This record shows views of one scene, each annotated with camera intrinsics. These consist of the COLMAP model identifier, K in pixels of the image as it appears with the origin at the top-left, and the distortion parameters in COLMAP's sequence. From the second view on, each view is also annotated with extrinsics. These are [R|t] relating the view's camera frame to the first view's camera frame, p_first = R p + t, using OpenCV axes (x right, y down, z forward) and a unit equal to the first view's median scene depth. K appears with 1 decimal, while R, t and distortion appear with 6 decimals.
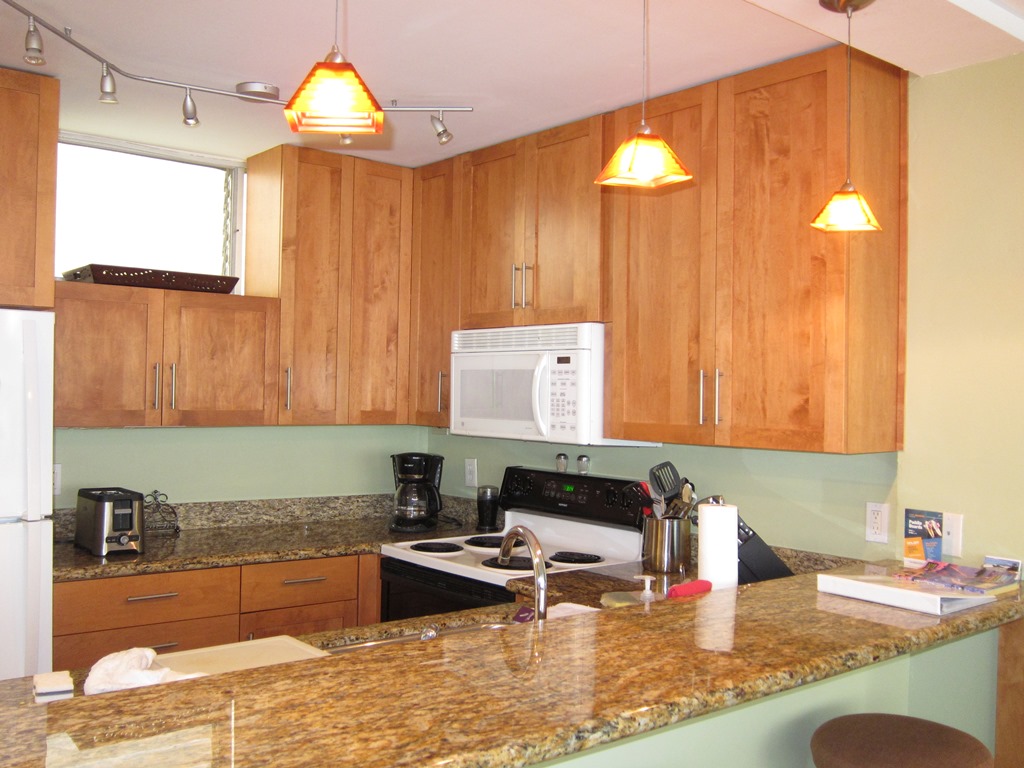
lens RADIAL K [[950.6, 0, 512.6], [0, 950.6, 383.6], [0, 0, 1]] dist [-0.048094, 0.000000]
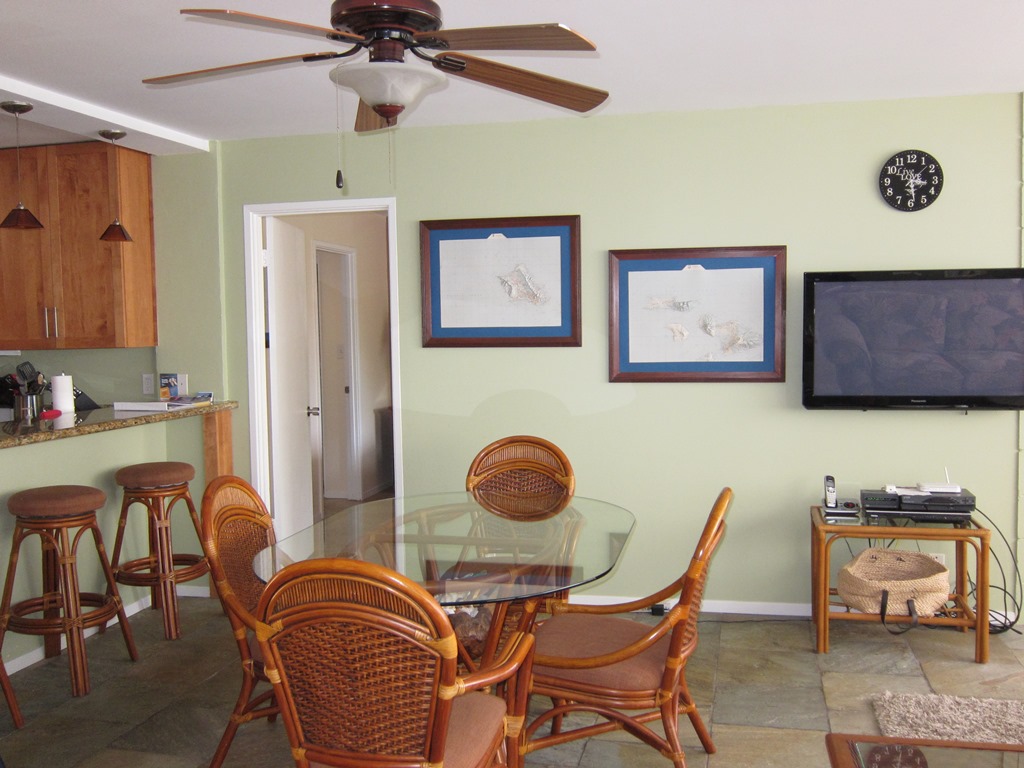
lens RADIAL K [[950.6, 0, 513.2], [0, 950.6, 384.9], [0, 0, 1]] dist [-0.048094, 0.000000]
pose [[0.777128, -0.074621, 0.624904, -0.252365], [0.029397, 0.996166, 0.082396, 0.011632], [-0.628656, -0.045662, 0.776342, -1.013539]]
